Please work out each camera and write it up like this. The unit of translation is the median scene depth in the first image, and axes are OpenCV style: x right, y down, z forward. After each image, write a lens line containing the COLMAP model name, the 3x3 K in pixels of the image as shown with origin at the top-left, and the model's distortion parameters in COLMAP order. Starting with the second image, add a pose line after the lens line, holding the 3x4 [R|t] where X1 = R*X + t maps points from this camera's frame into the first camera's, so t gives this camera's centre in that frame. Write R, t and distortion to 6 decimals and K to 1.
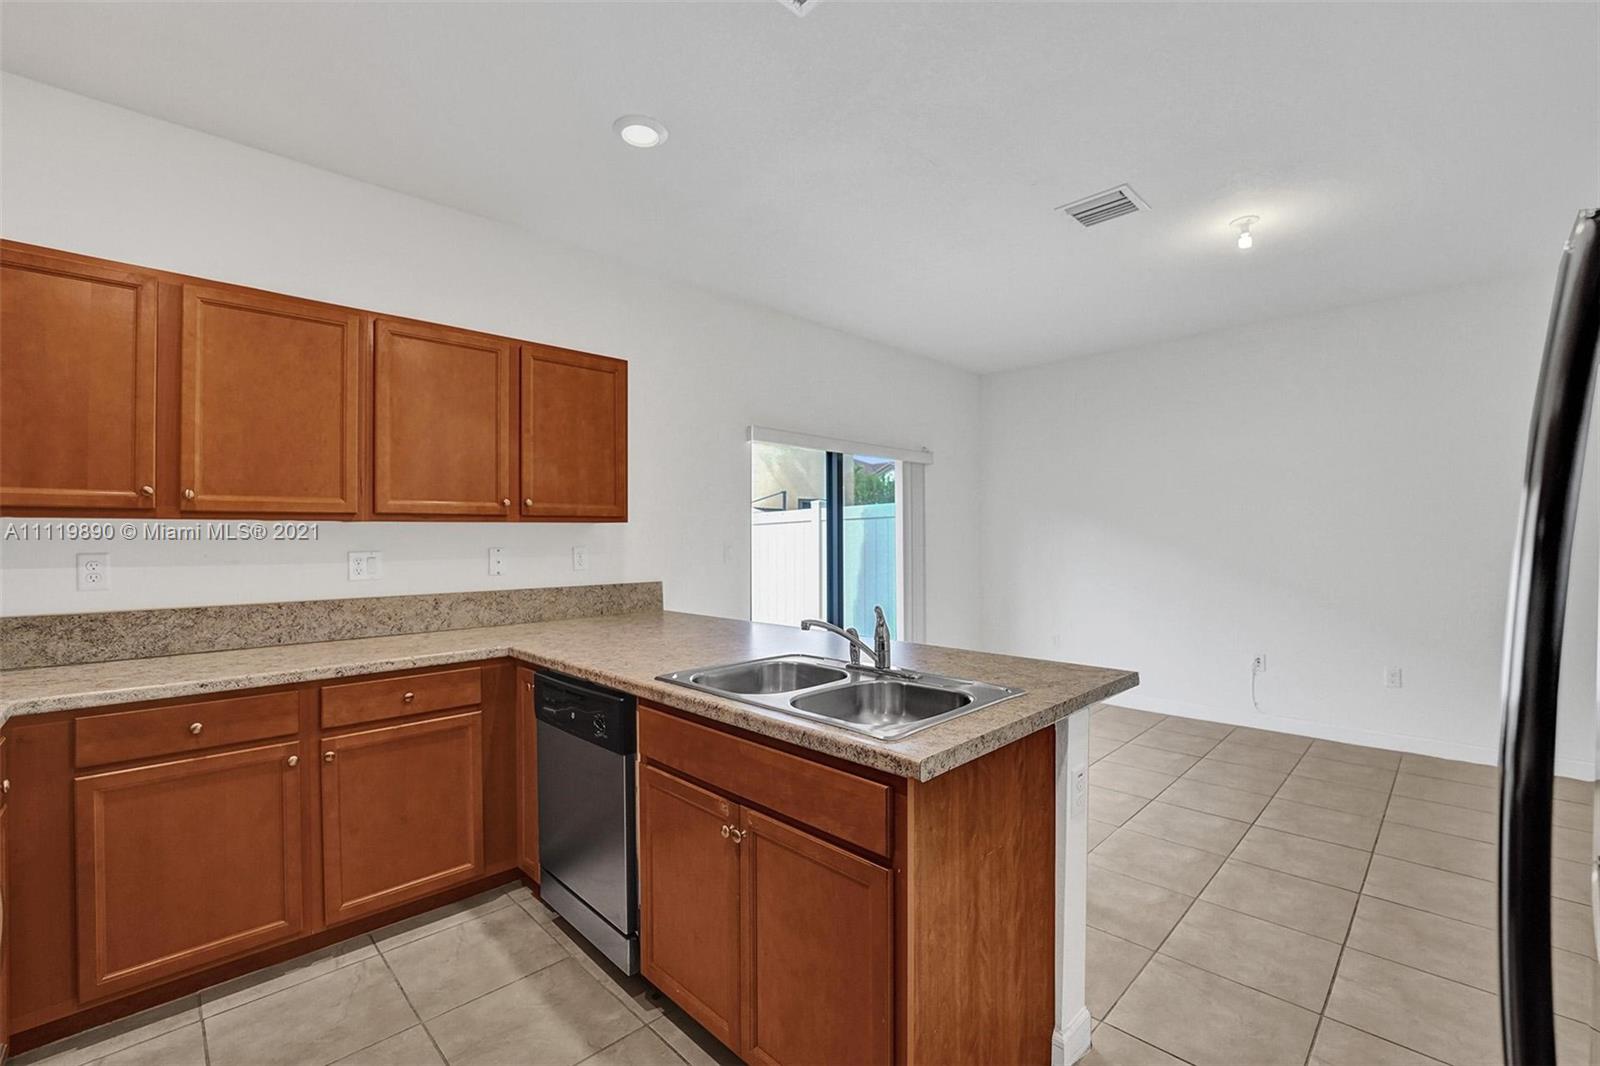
lens RADIAL K [[679.1, 0, 800.0], [0, 679.1, 533.0], [0, 0, 1]] dist [-0.013999, 0.000510]
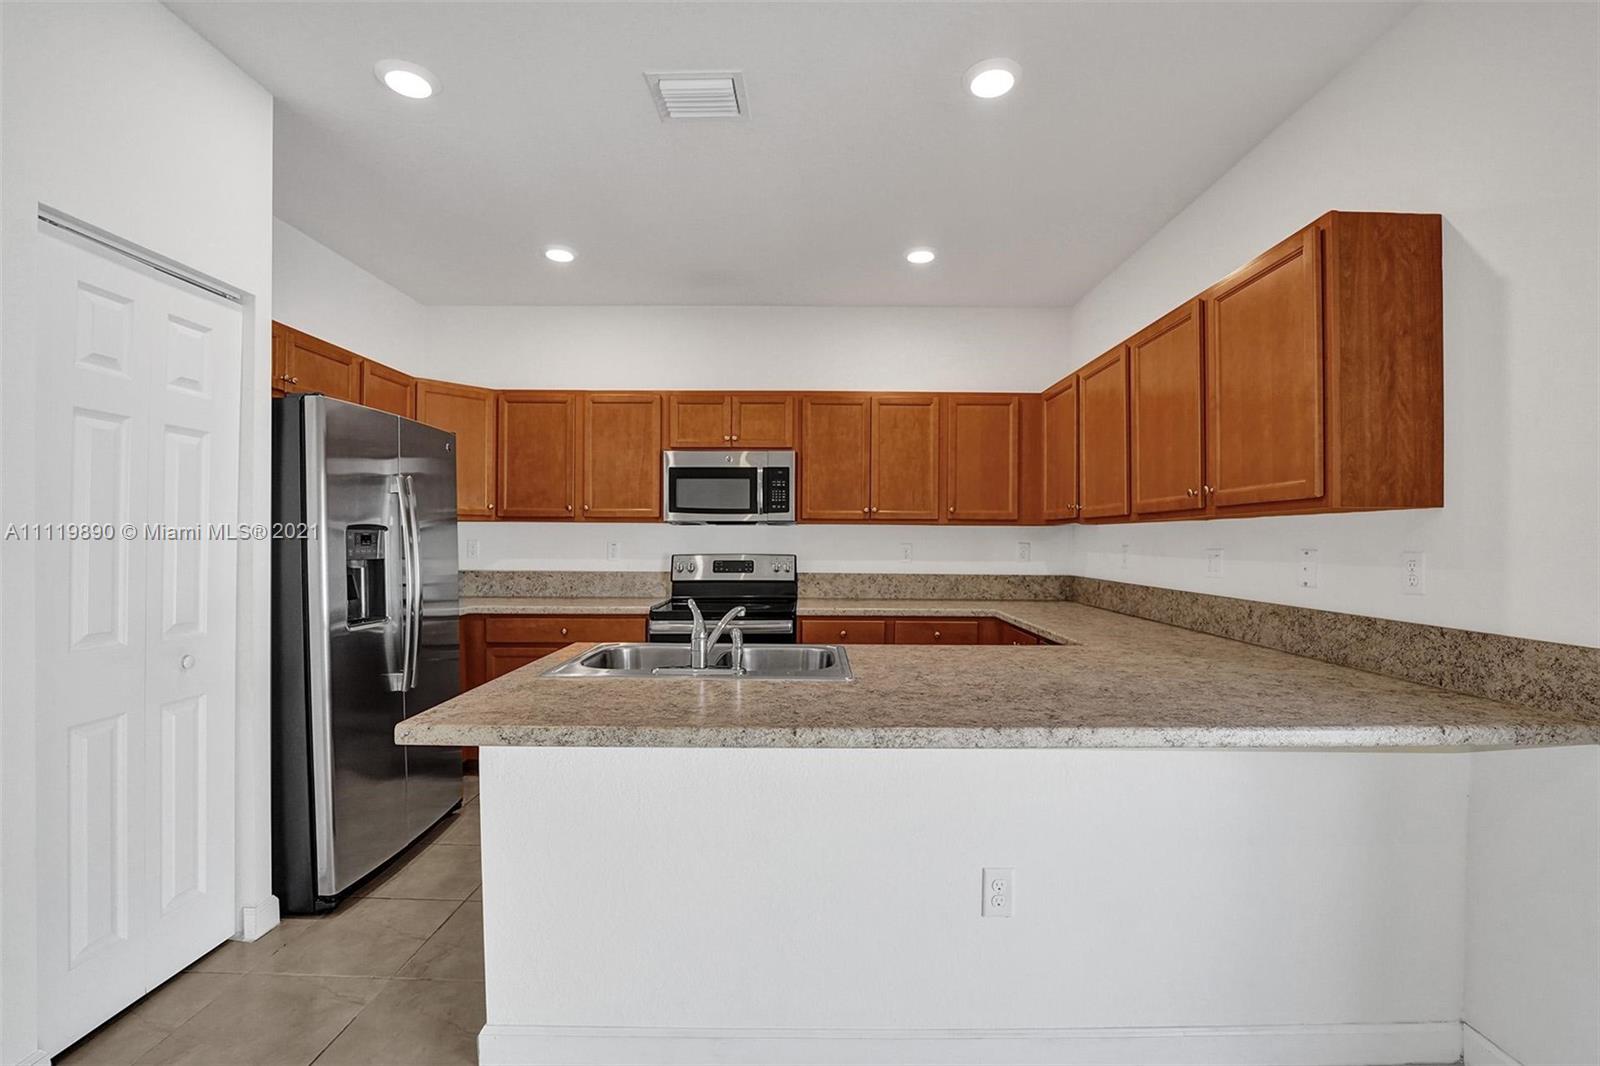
lens RADIAL K [[681.2, 0, 808.6], [0, 681.2, 537.8], [0, 0, 1]] dist [-0.018565, 0.004193]
pose [[-0.703039, 0.000097, -0.711151, 0.464788], [0.002571, 0.999994, -0.002405, 0.010843], [0.711147, -0.003519, -0.703035, 1.185821]]
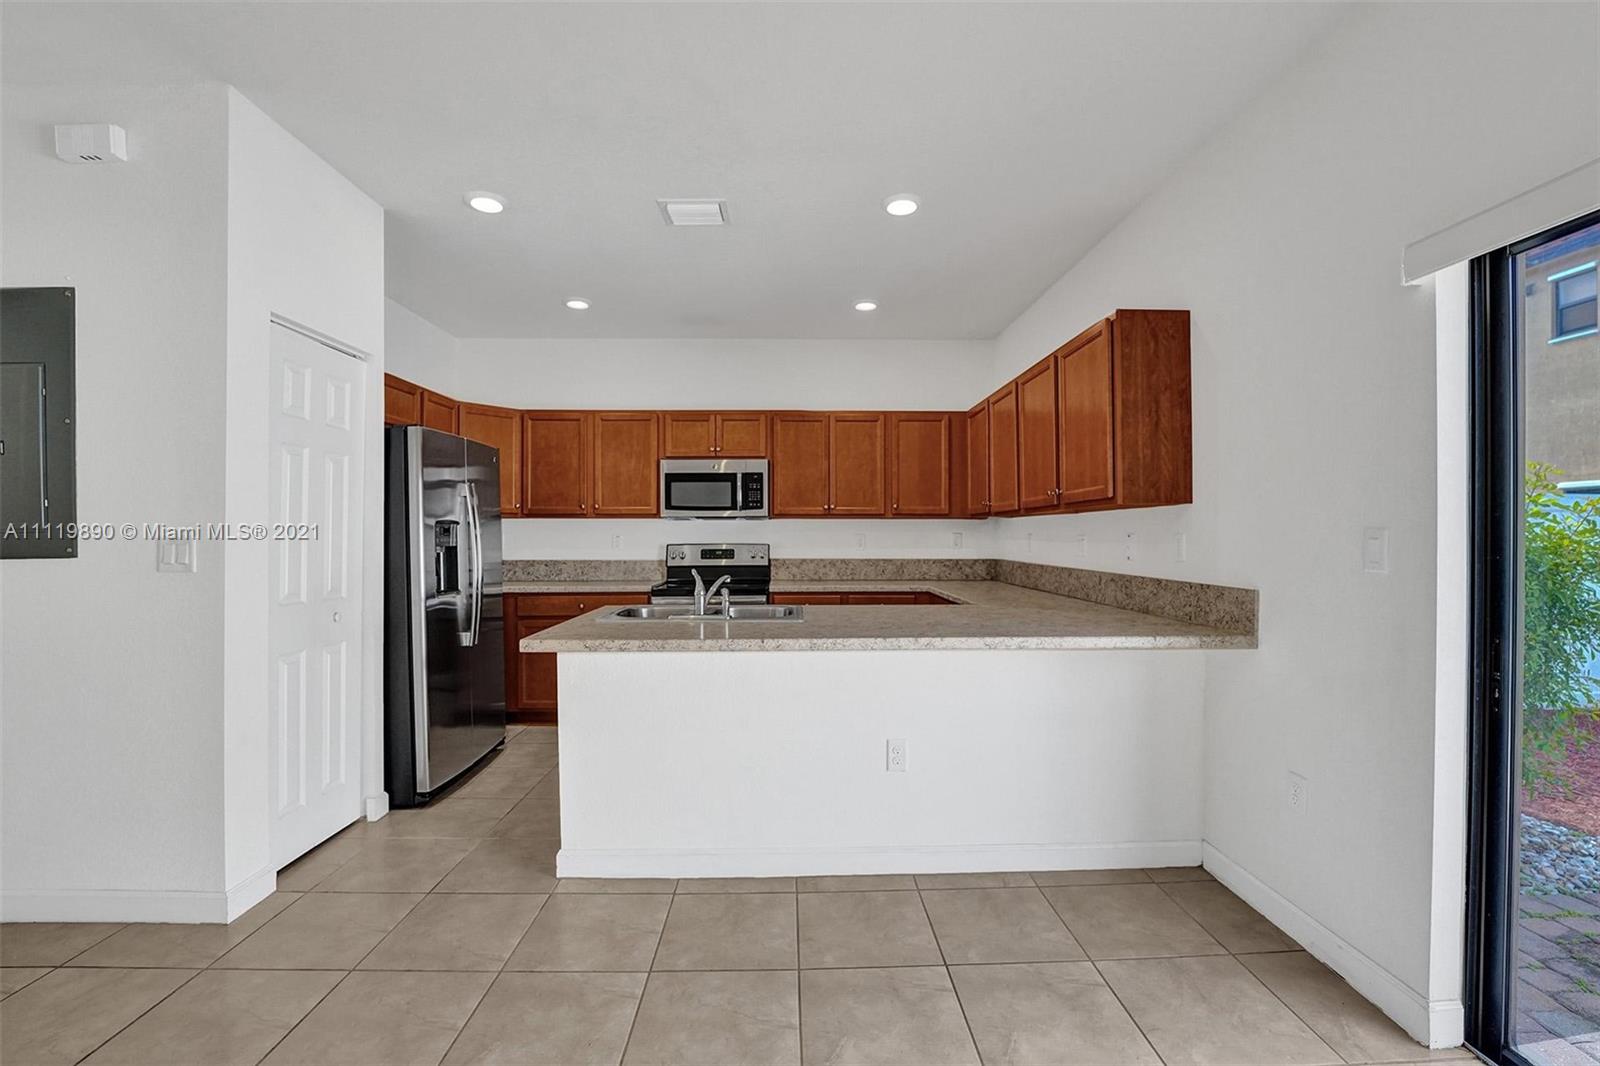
lens RADIAL K [[679.1, 0, 800.0], [0, 679.1, 533.0], [0, 0, 1]] dist [-0.013999, 0.000510]
pose [[-0.688775, 0.003473, -0.724966, 0.666820], [0.009252, 0.999949, -0.003999, 0.022294], [0.724916, -0.009461, -0.688773, 1.410286]]
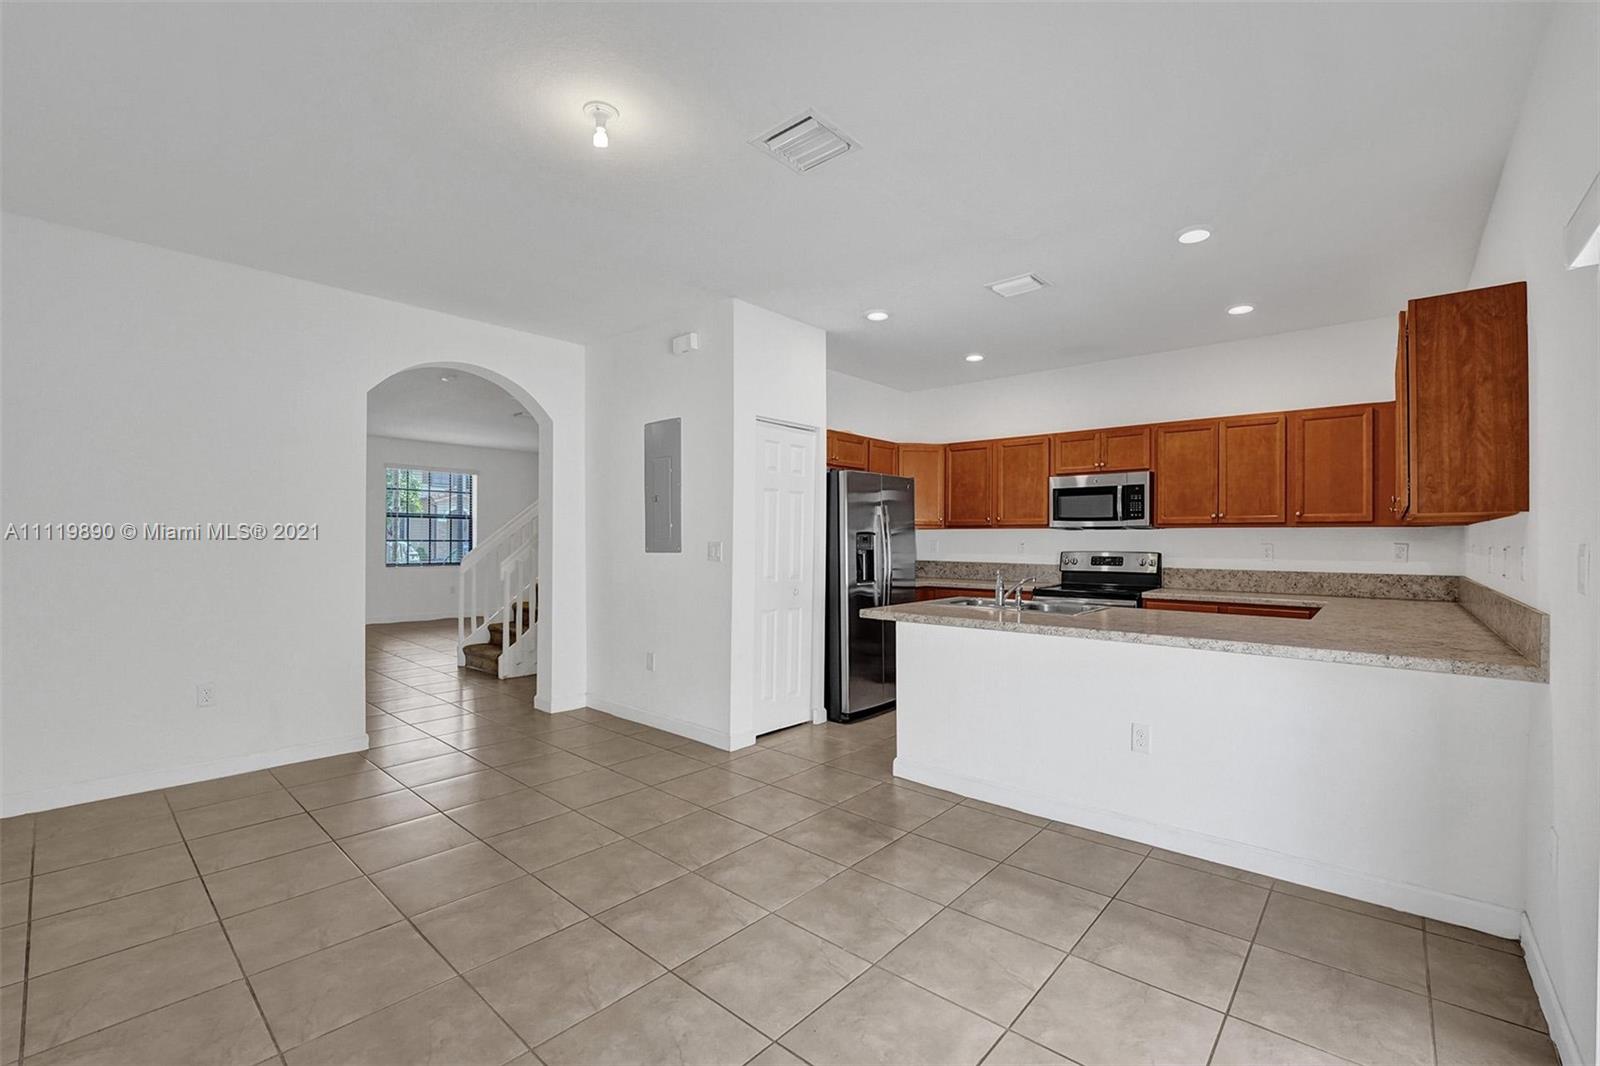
lens RADIAL K [[677.3, 0, 820.1], [0, 677.3, 533.4], [0, 0, 1]] dist [-0.021179, -0.000086]
pose [[-0.996061, -0.002524, -0.088638, 0.508695], [-0.001105, 0.999870, -0.016056, 0.021623], [0.088667, -0.015895, -0.995934, 1.837310]]
